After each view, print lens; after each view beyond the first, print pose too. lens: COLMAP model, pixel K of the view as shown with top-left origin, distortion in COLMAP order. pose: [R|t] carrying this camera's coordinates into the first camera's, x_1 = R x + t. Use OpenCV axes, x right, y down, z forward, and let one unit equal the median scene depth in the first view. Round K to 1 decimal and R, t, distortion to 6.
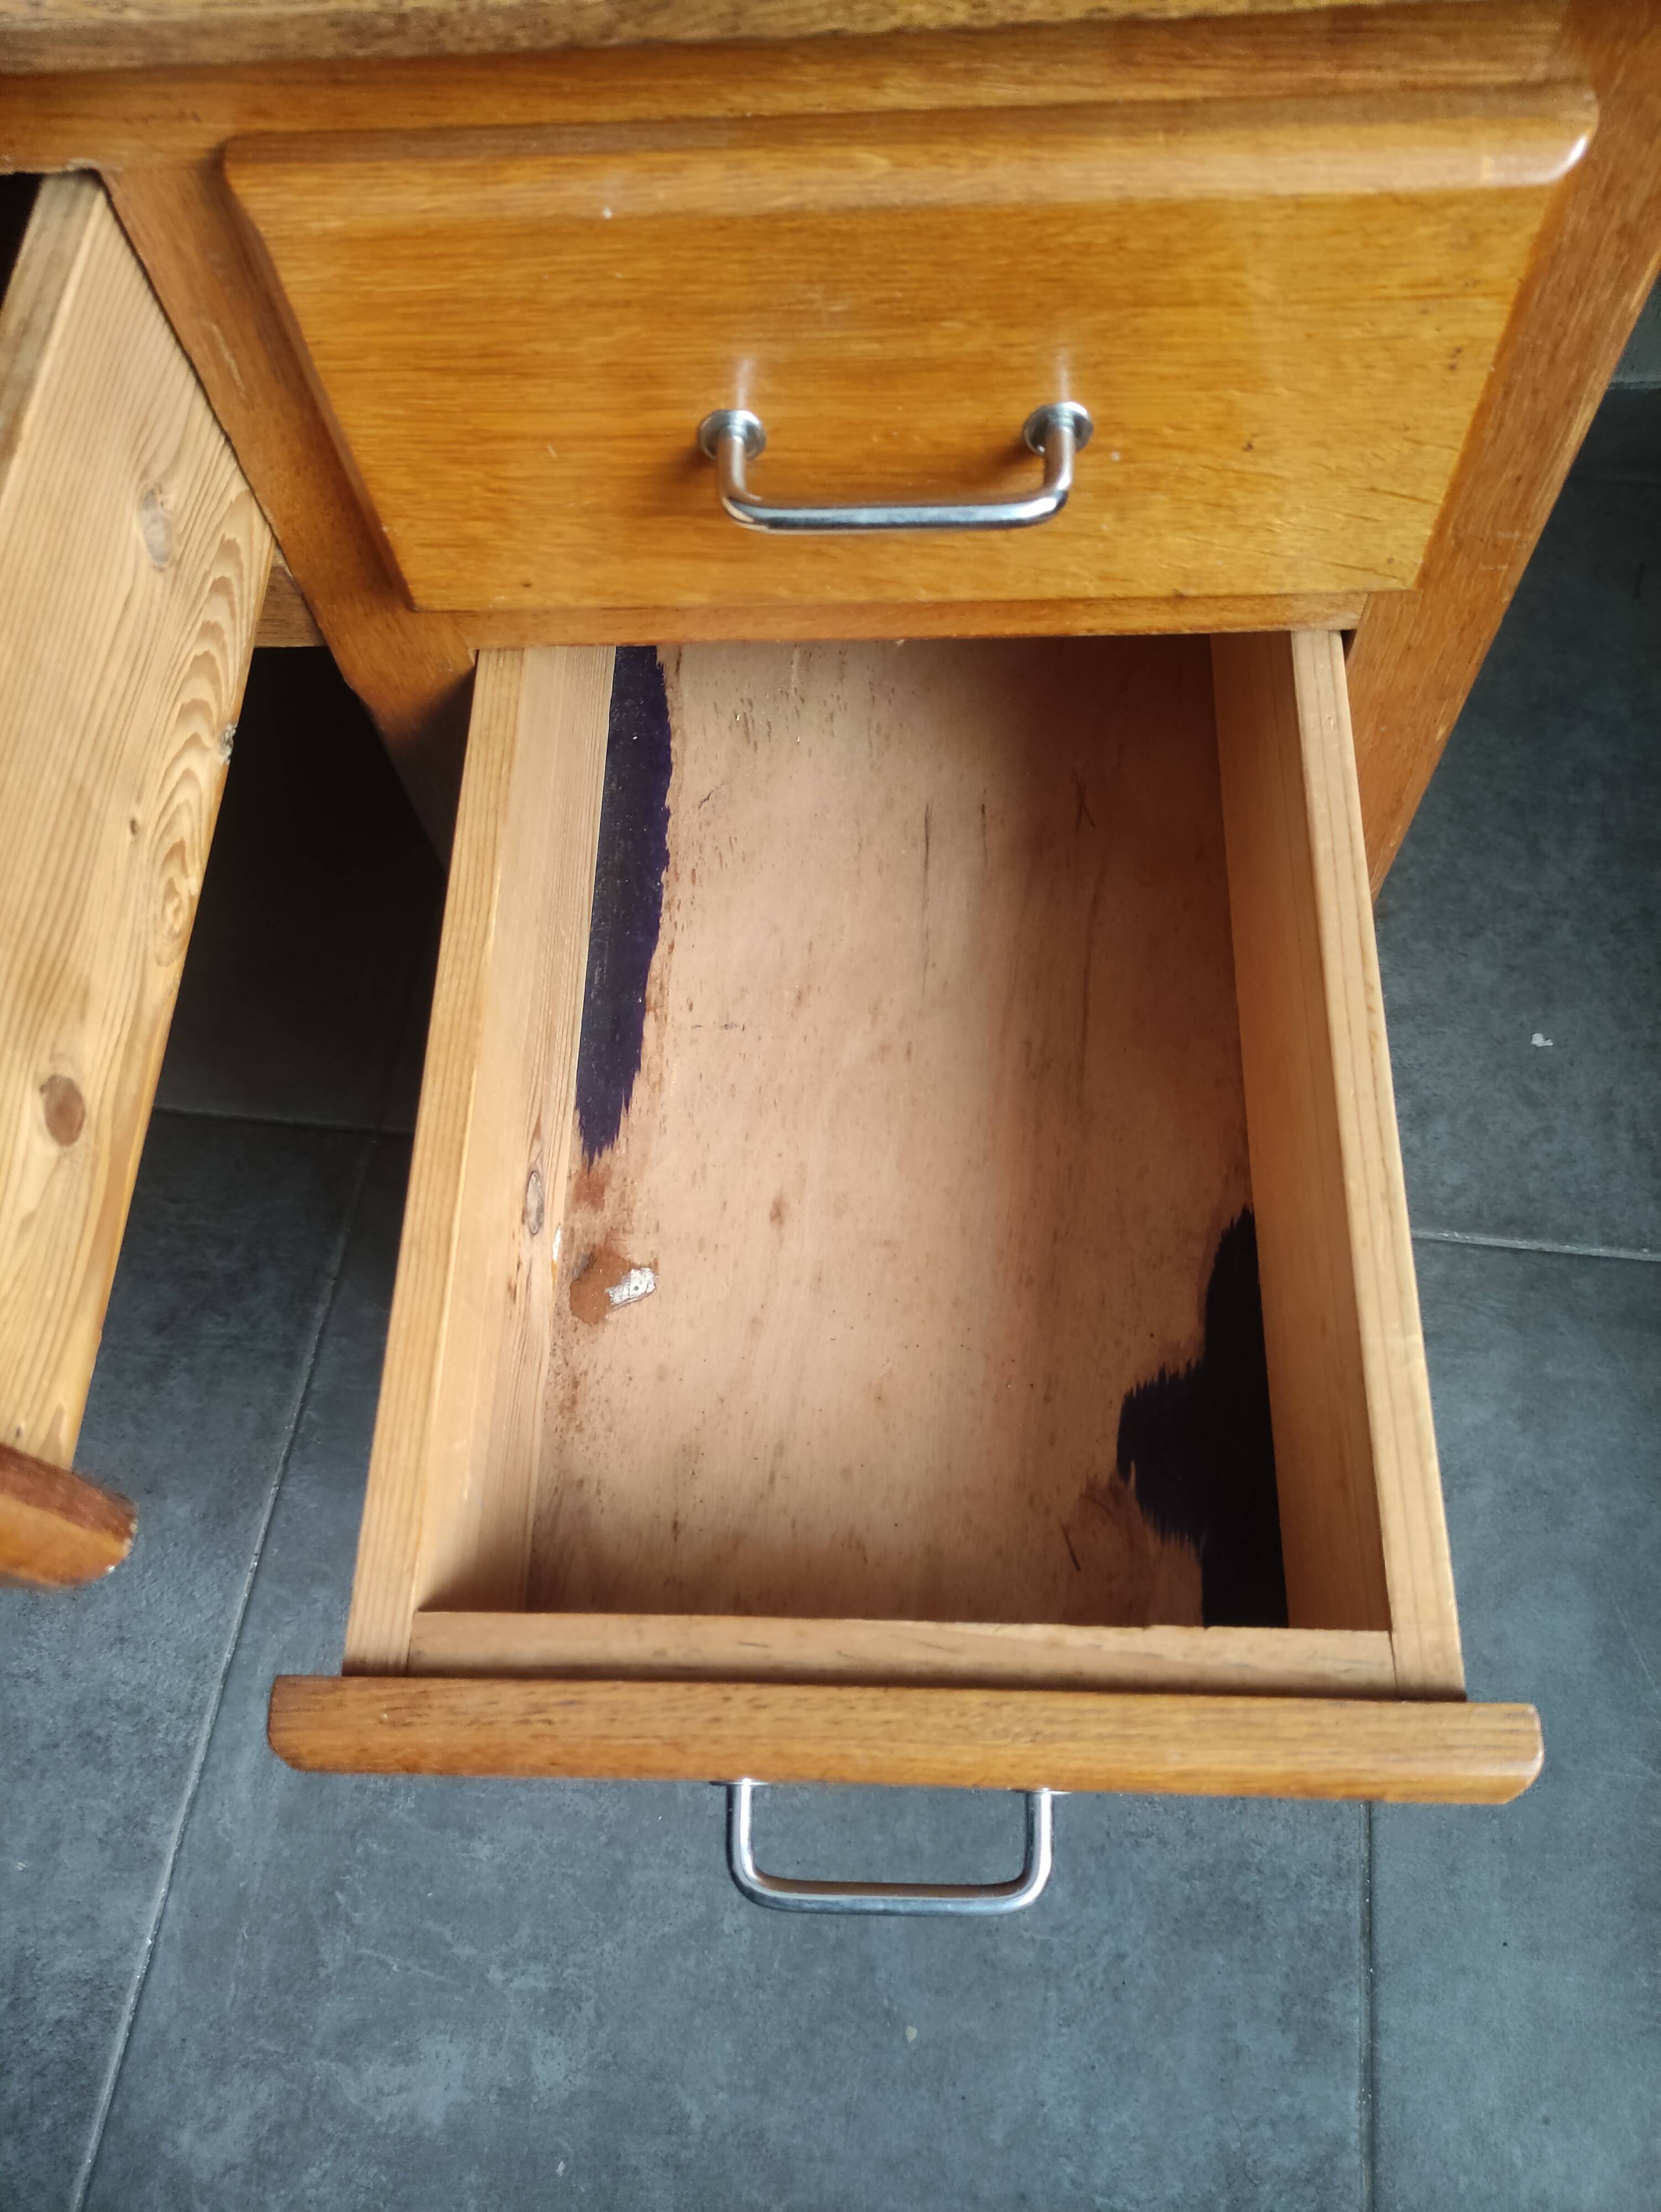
lens RADIAL K [[1652.0, 0, 827.6], [0, 1652.0, 1105.4], [0, 0, 1]] dist [0.011866, -0.000320]
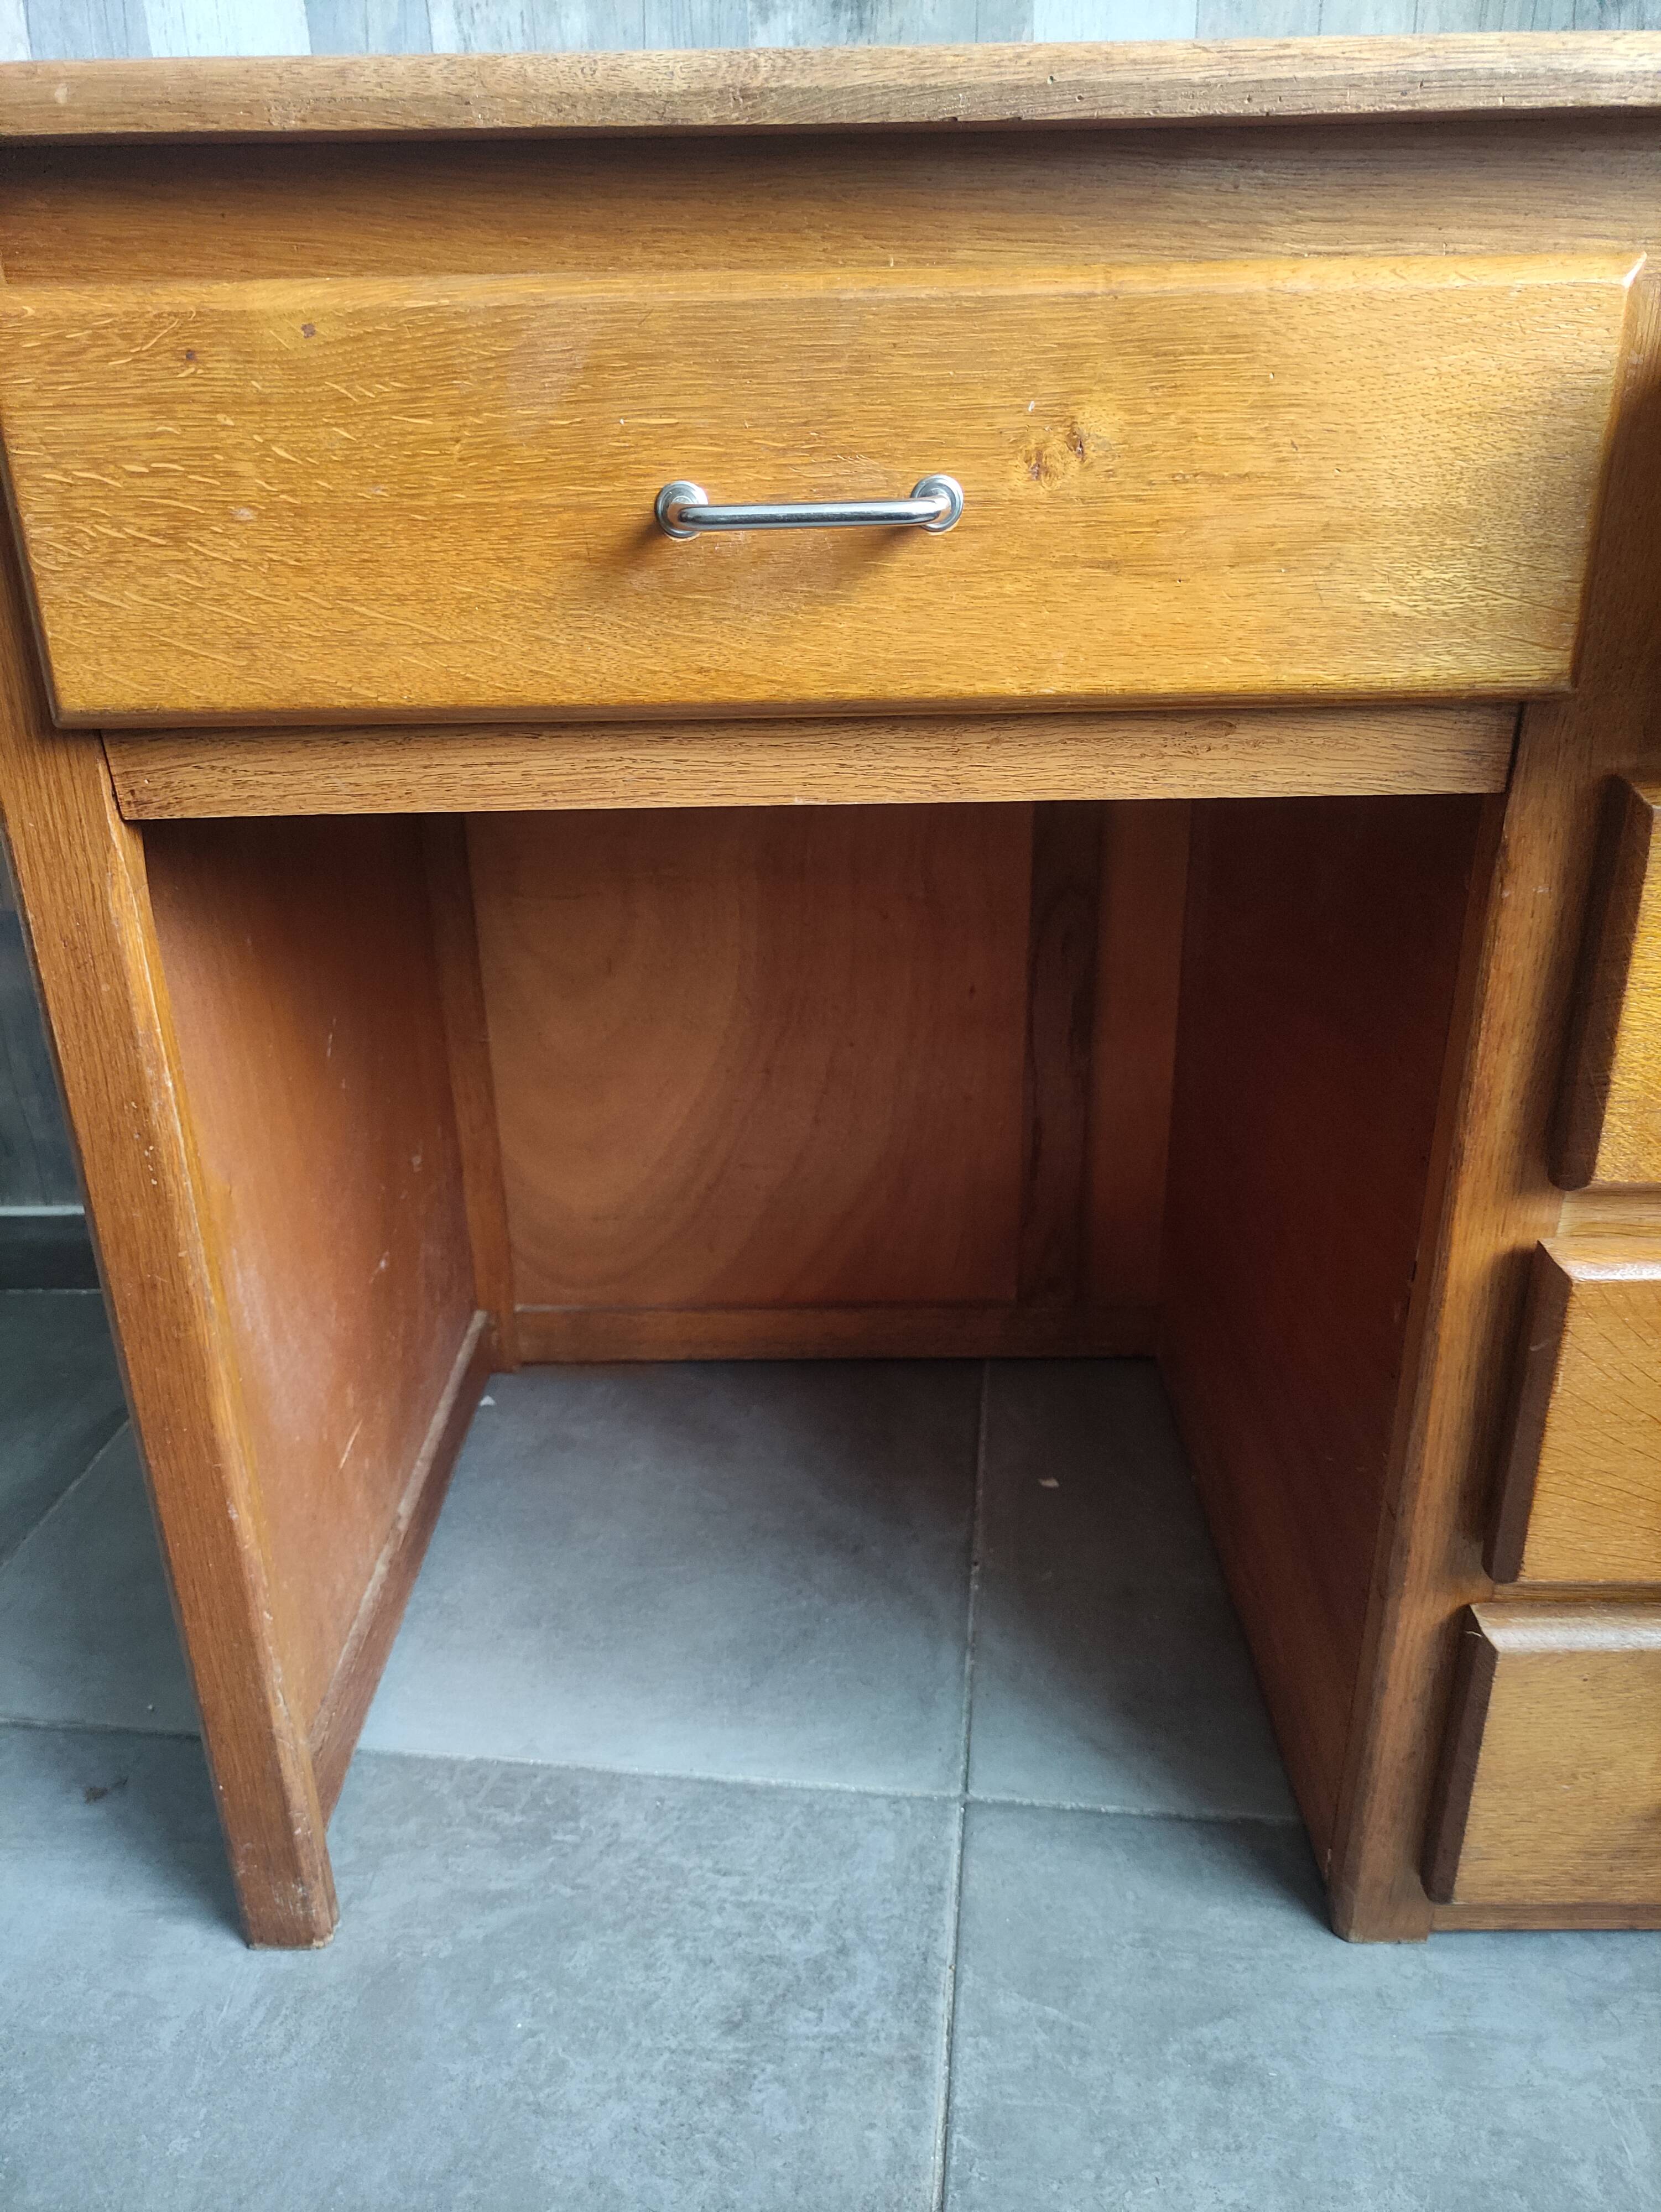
lens RADIAL K [[1660.2, 0, 829.5], [0, 1660.2, 1107.7], [0, 0, 1]] dist [0.008308, -0.000104]
pose [[0.998928, 0.033148, 0.032321, -0.475346], [-0.003976, 0.756963, -0.653446, 0.372753], [-0.046126, 0.652617, 0.756283, 0.187464]]
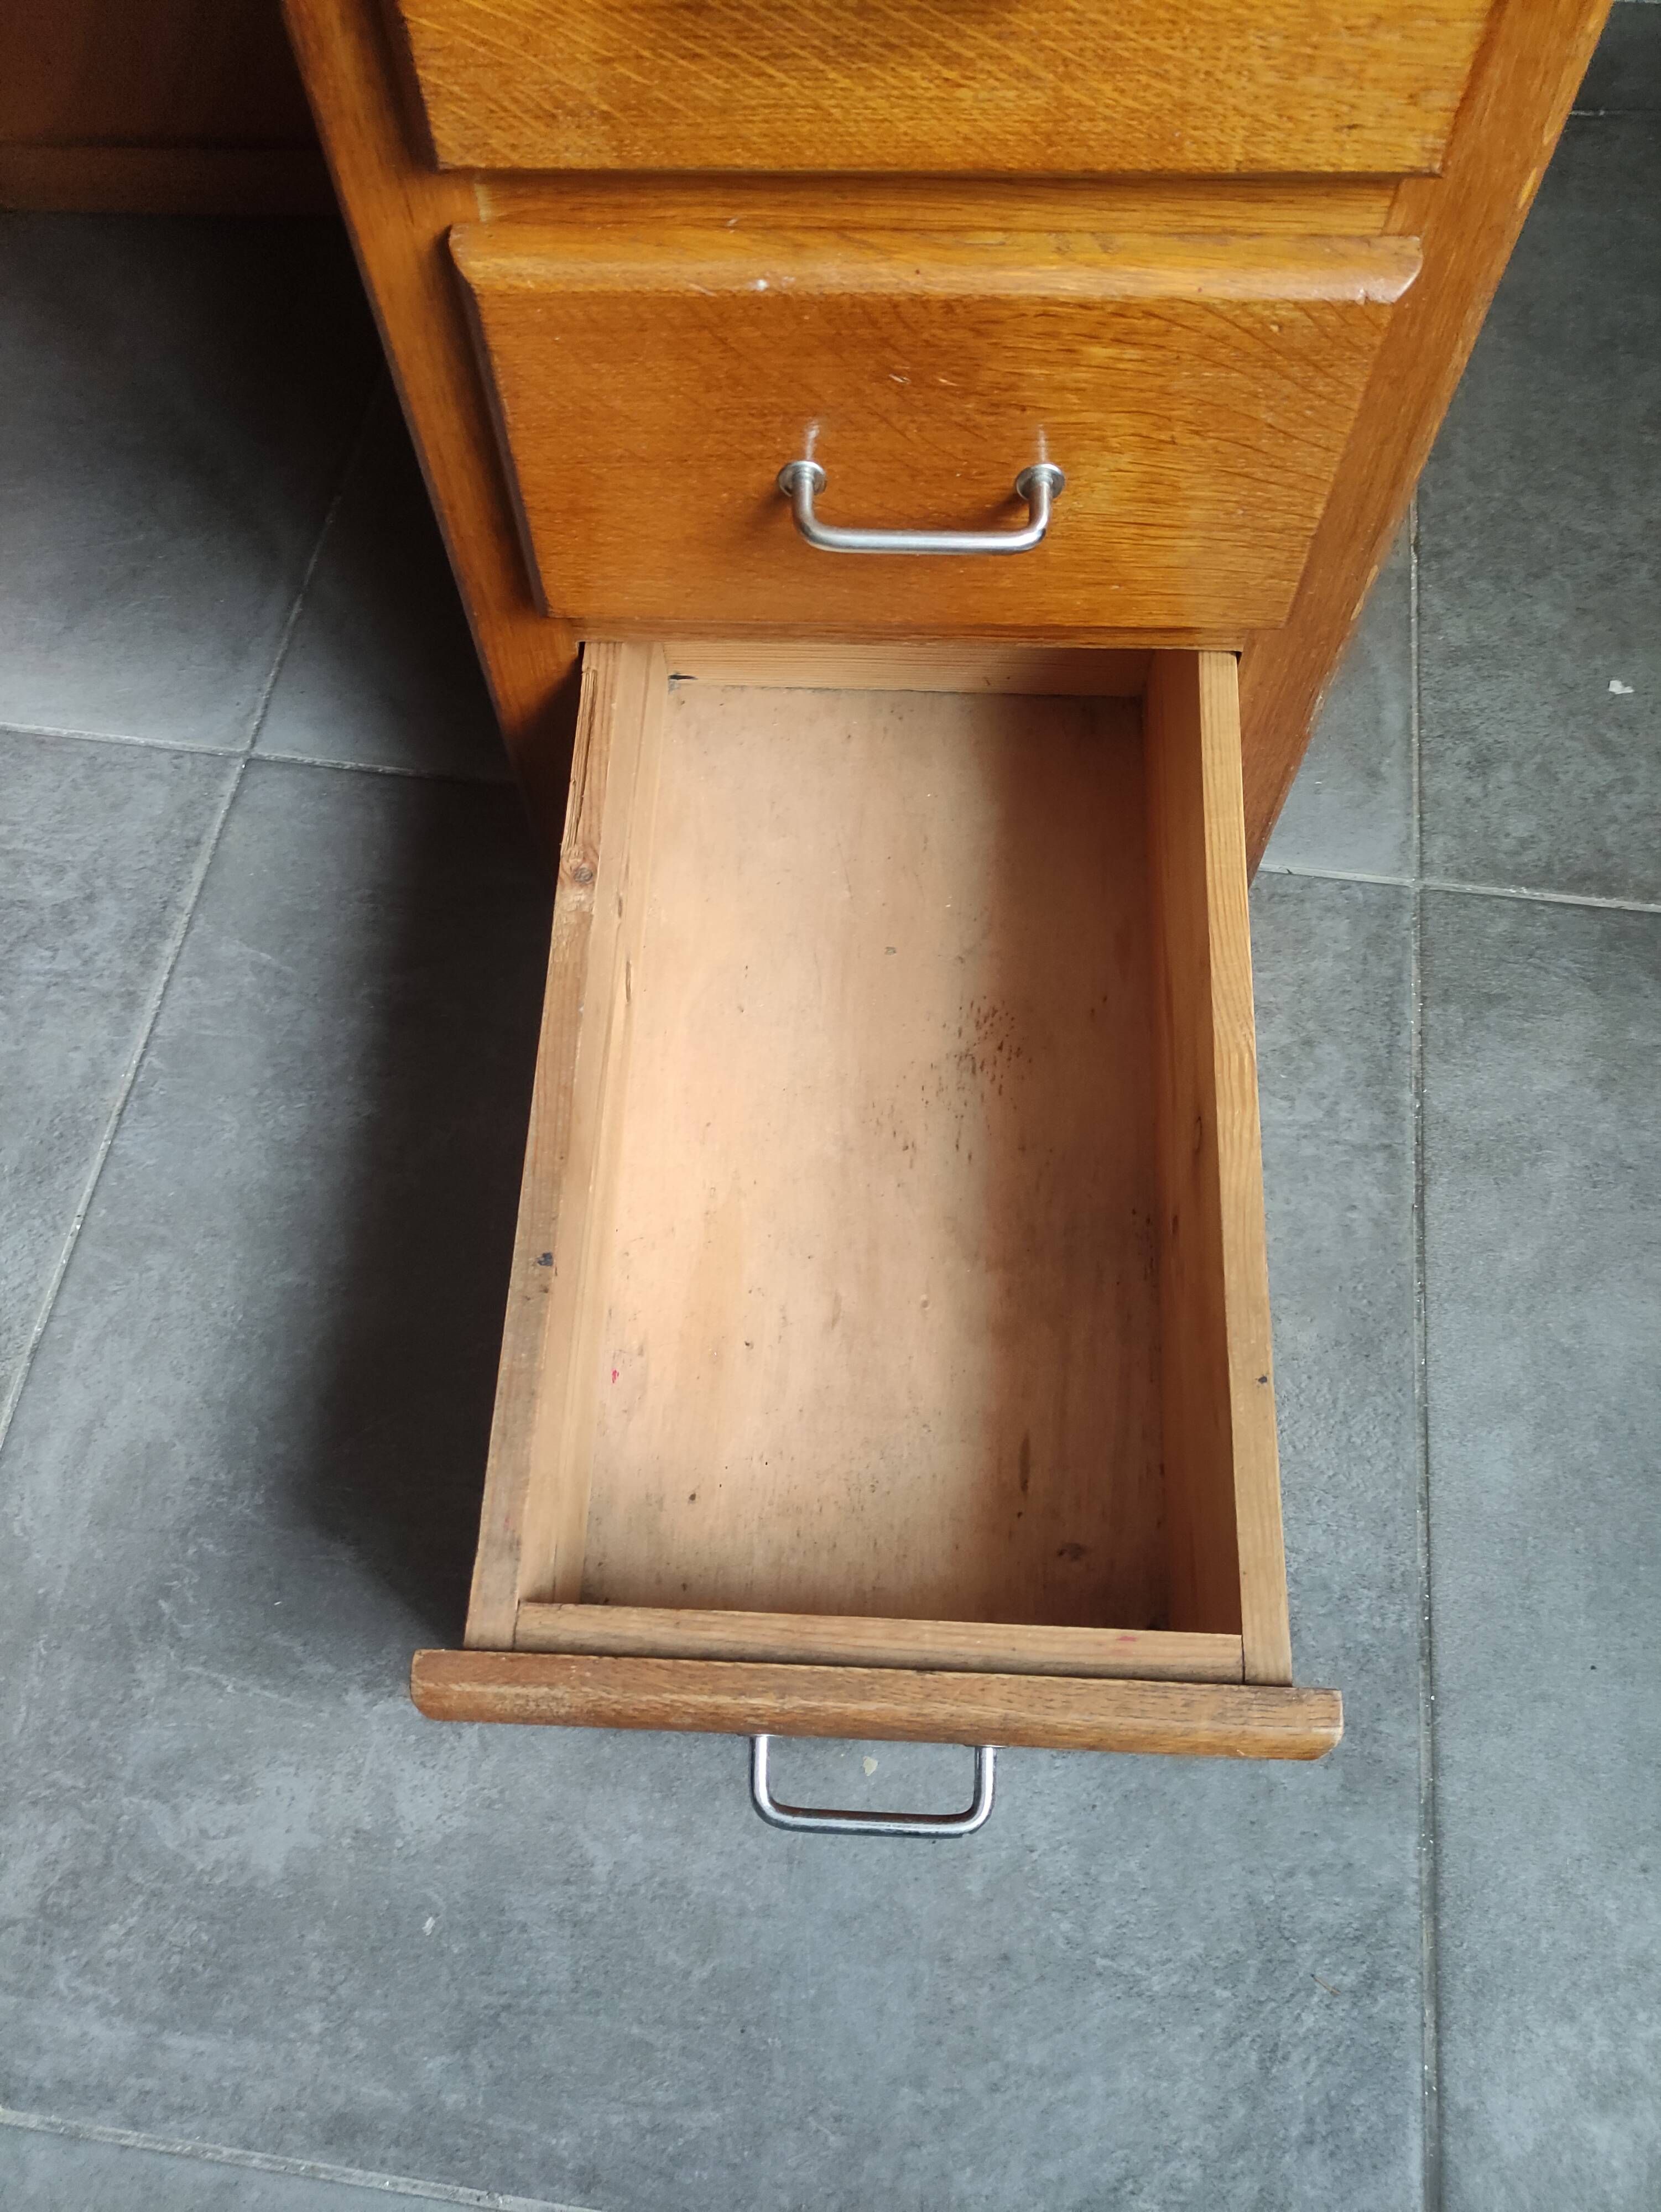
lens RADIAL K [[1630.0, 0, 817.1], [0, 1630.0, 1106.4], [0, 0, 1]] dist [0.060670, -0.072521]
pose [[0.998873, 0.027254, 0.038866, -0.015294], [-0.027355, 0.999624, 0.002068, 0.231044], [-0.038795, -0.003129, 0.999242, 0.194177]]
